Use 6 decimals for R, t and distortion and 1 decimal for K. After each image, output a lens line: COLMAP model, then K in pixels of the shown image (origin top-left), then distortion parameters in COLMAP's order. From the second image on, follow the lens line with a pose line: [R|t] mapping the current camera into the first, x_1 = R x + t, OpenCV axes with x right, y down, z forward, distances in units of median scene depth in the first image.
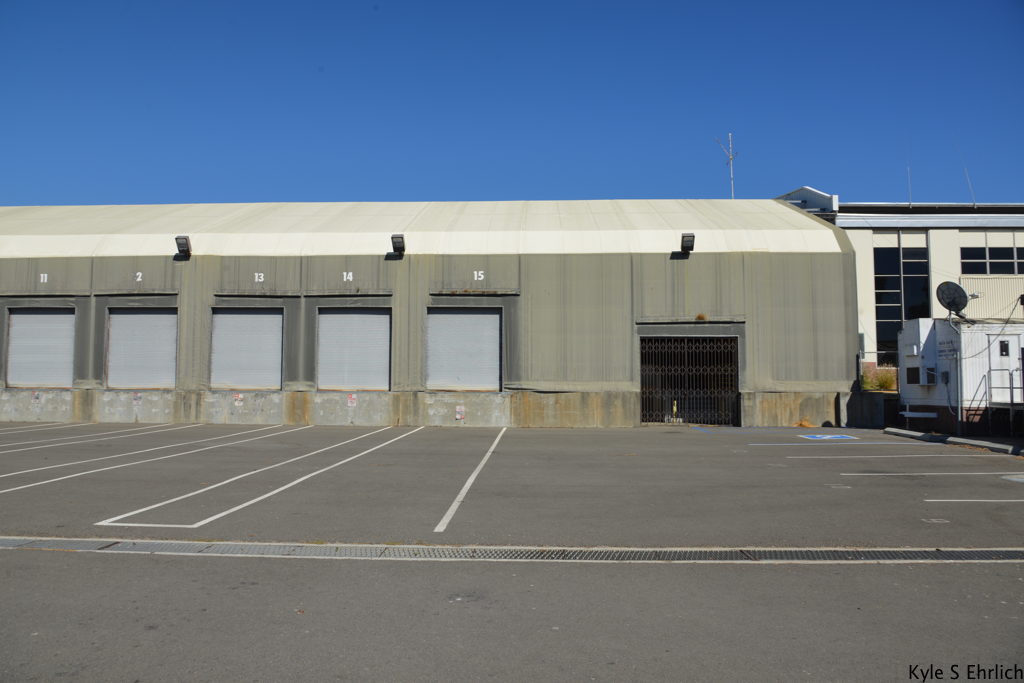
lens RADIAL K [[694.4, 0, 506.2], [0, 694.4, 339.4], [0, 0, 1]] dist [-0.036726, 0.003794]
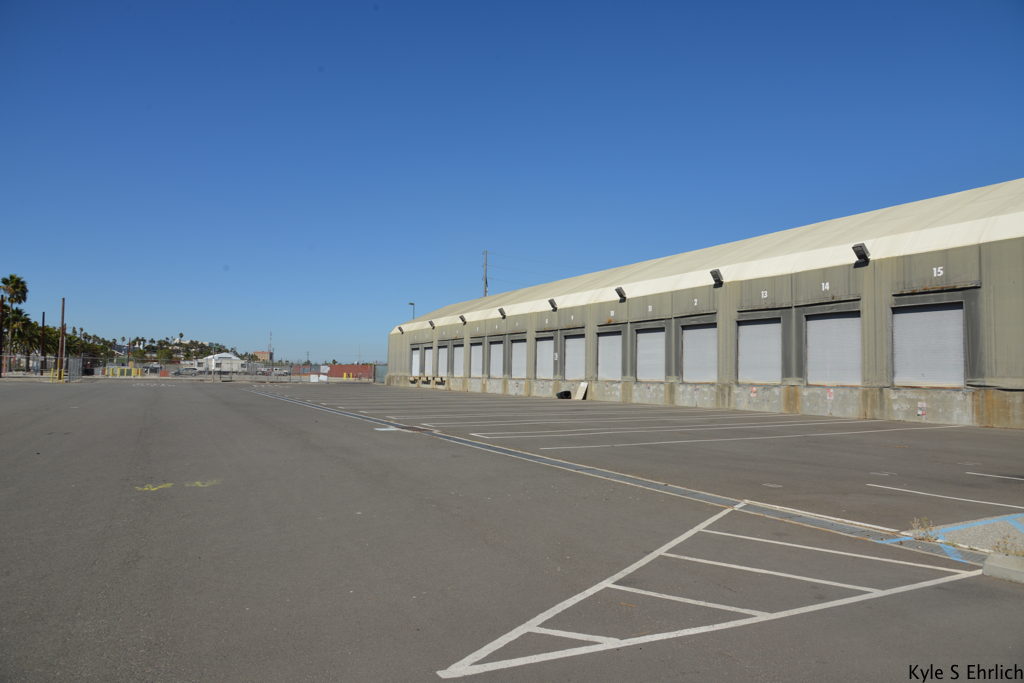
lens RADIAL K [[694.4, 0, 515.4], [0, 694.4, 343.5], [0, 0, 1]] dist [-0.036726, 0.003794]
pose [[0.490702, -0.038051, -0.870496, 0.512874], [0.045412, 0.998805, -0.018061, 0.000974], [0.870143, -0.030668, 0.491843, -0.010460]]
